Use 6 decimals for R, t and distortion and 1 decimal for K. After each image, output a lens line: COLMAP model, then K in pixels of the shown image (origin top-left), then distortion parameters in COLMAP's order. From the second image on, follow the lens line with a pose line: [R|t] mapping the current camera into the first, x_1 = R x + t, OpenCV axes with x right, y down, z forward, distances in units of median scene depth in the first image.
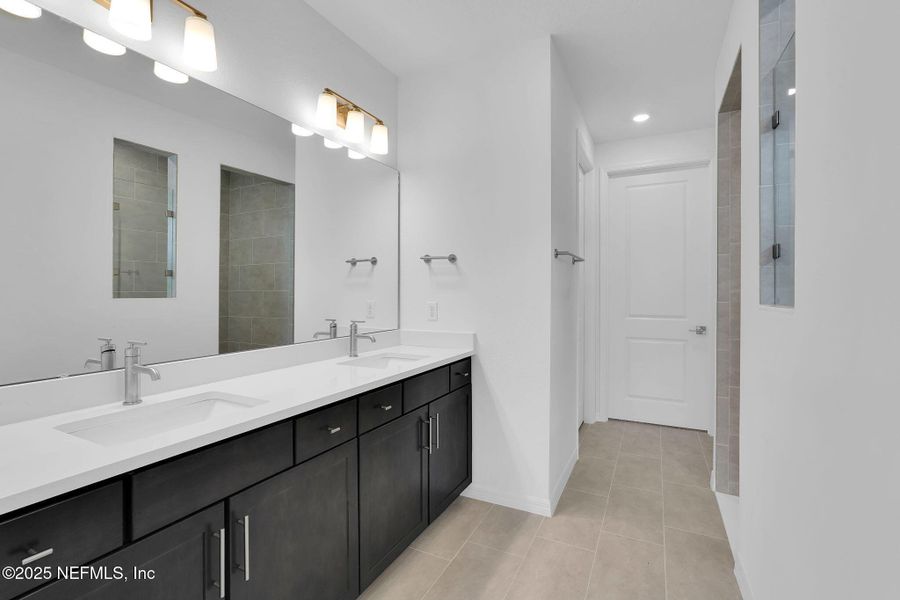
lens RADIAL K [[413.4, 0, 450.0], [0, 413.4, 300.0], [0, 0, 1]] dist [-0.001480, -0.000039]
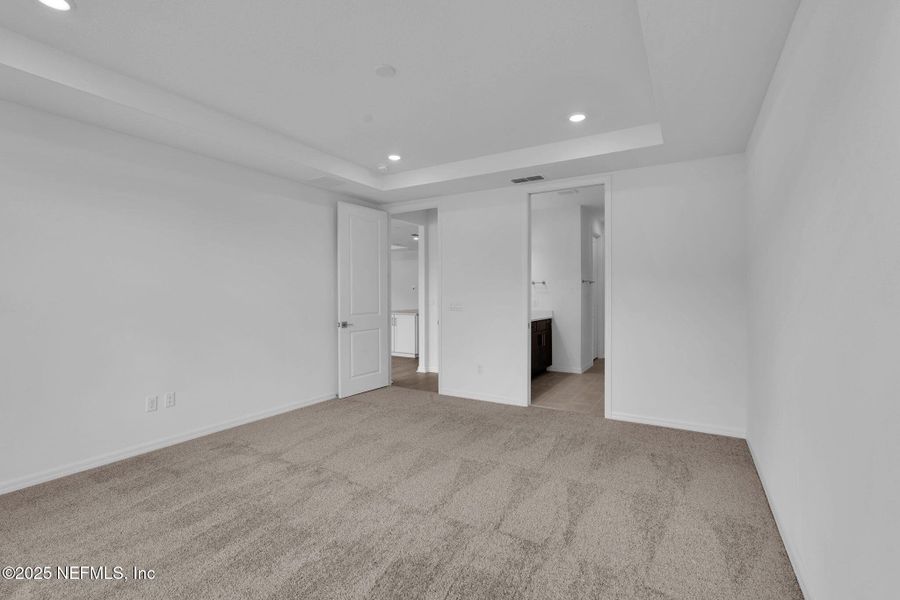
lens RADIAL K [[413.4, 0, 450.0], [0, 413.4, 300.0], [0, 0, 1]] dist [-0.001480, -0.000039]
pose [[0.998357, -0.004450, -0.057133, -0.464046], [0.003916, 0.999948, -0.009454, 0.035854], [0.057172, 0.009215, 0.998322, -1.776202]]
